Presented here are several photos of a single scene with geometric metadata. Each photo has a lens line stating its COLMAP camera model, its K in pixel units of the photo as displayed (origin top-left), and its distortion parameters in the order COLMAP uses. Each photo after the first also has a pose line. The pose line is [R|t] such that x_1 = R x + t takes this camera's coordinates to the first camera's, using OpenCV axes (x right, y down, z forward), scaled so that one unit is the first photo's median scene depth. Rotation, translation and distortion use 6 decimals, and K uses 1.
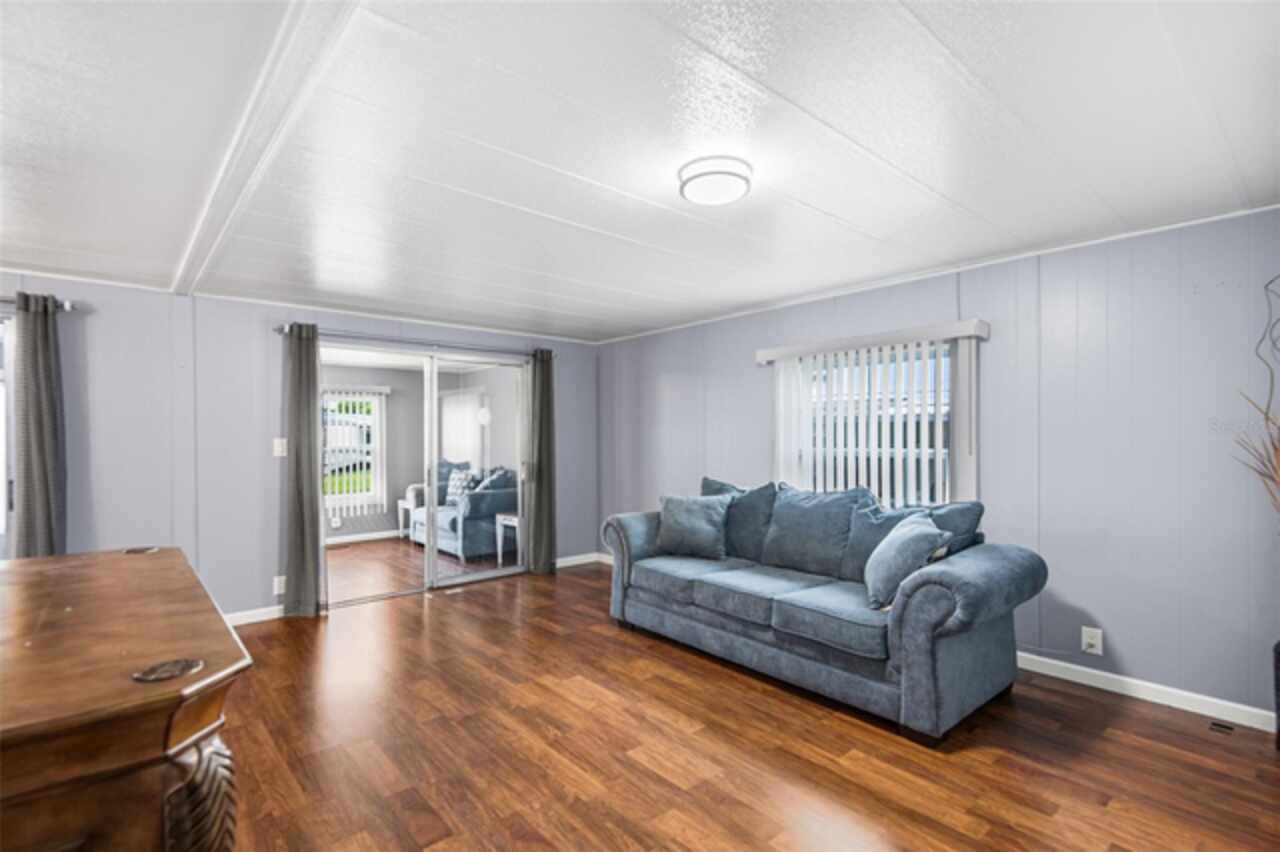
lens RADIAL K [[600.1, 0, 639.6], [0, 600.1, 451.3], [0, 0, 1]] dist [0.023308, -0.000067]
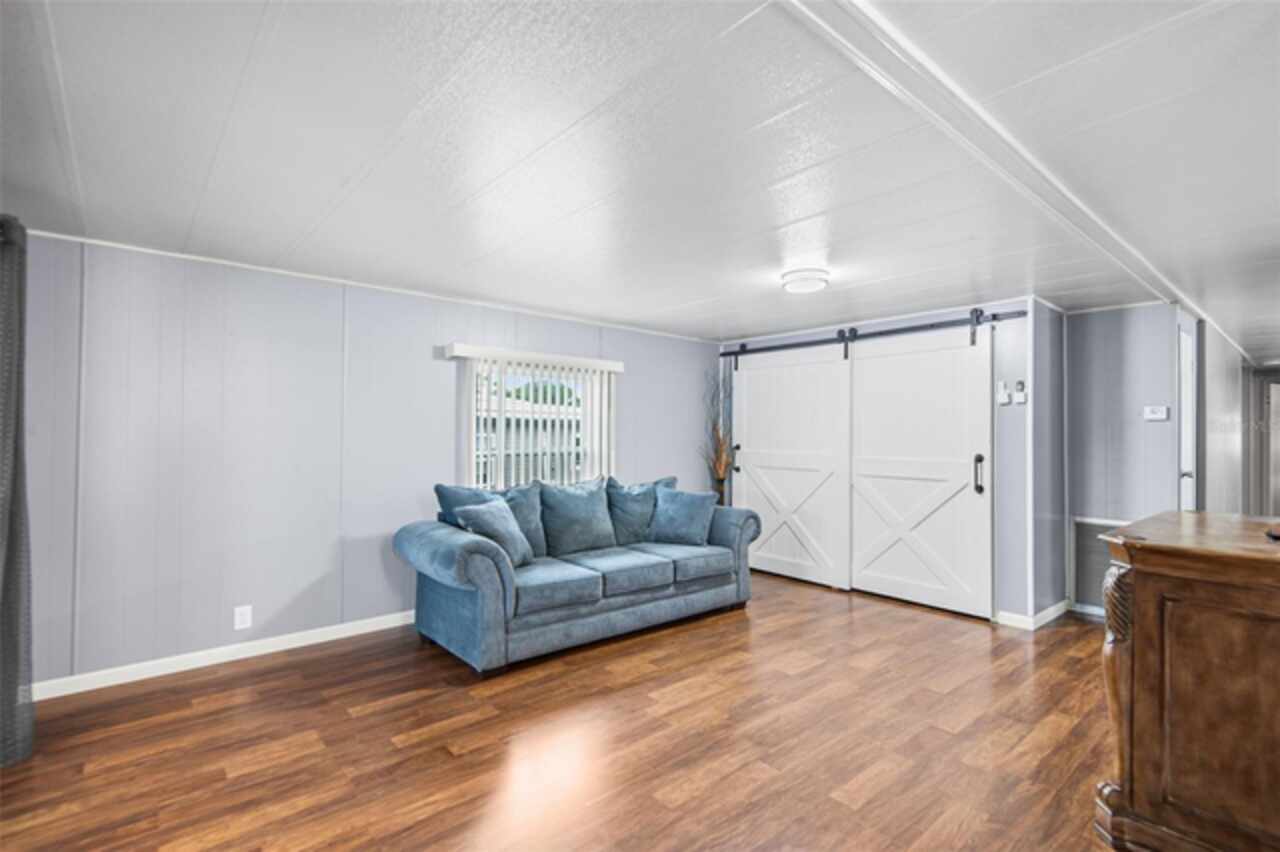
lens RADIAL K [[600.1, 0, 640.7], [0, 600.1, 427.5], [0, 0, 1]] dist [0.023308, -0.000067]
pose [[0.003953, 0.016580, 0.999855, -1.087113], [0.015270, 0.999745, -0.016638, -0.026311], [-0.999876, 0.015334, 0.003698, 1.045912]]
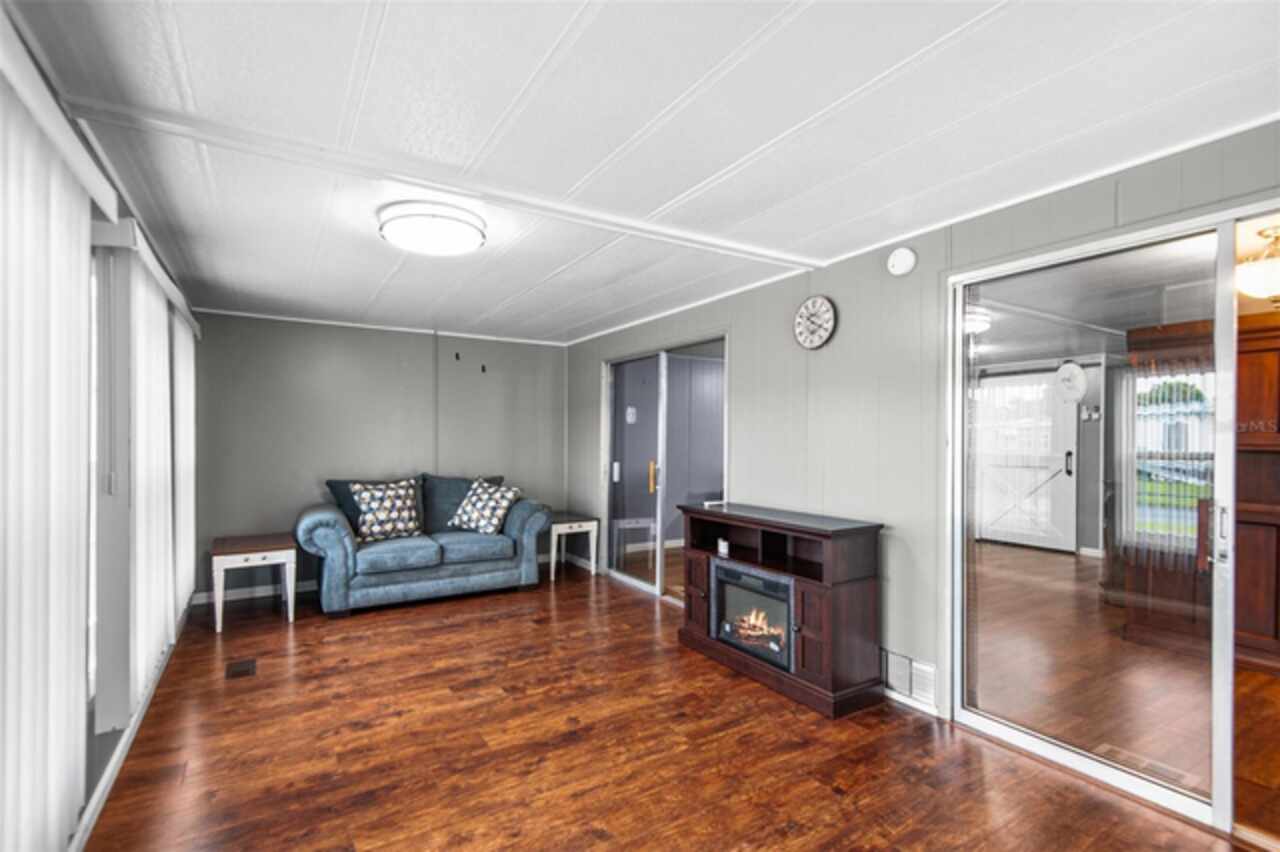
lens RADIAL K [[600.1, 0, 645.2], [0, 600.1, 434.6], [0, 0, 1]] dist [0.023308, -0.000067]
pose [[0.160740, 0.004889, 0.986985, -2.187599], [0.012075, 0.999903, -0.006920, -0.041200], [-0.986923, 0.013031, 0.160665, 1.470899]]
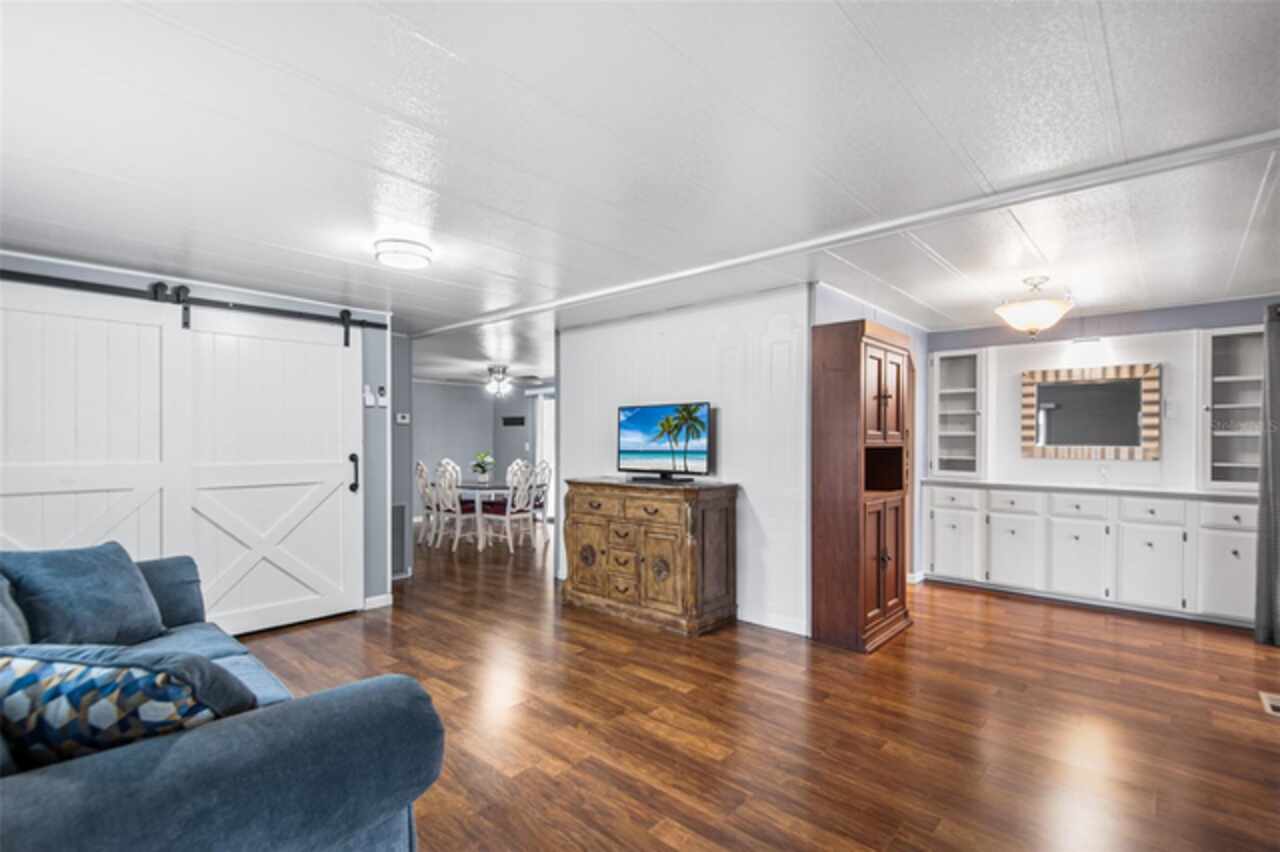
lens RADIAL K [[600.1, 0, 646.7], [0, 600.1, 436.7], [0, 0, 1]] dist [0.023308, -0.000067]
pose [[-0.990101, 0.004679, -0.140279, -0.168868], [0.002185, 0.999837, 0.017930, -0.039900], [0.140340, 0.017446, -0.989950, 1.793120]]
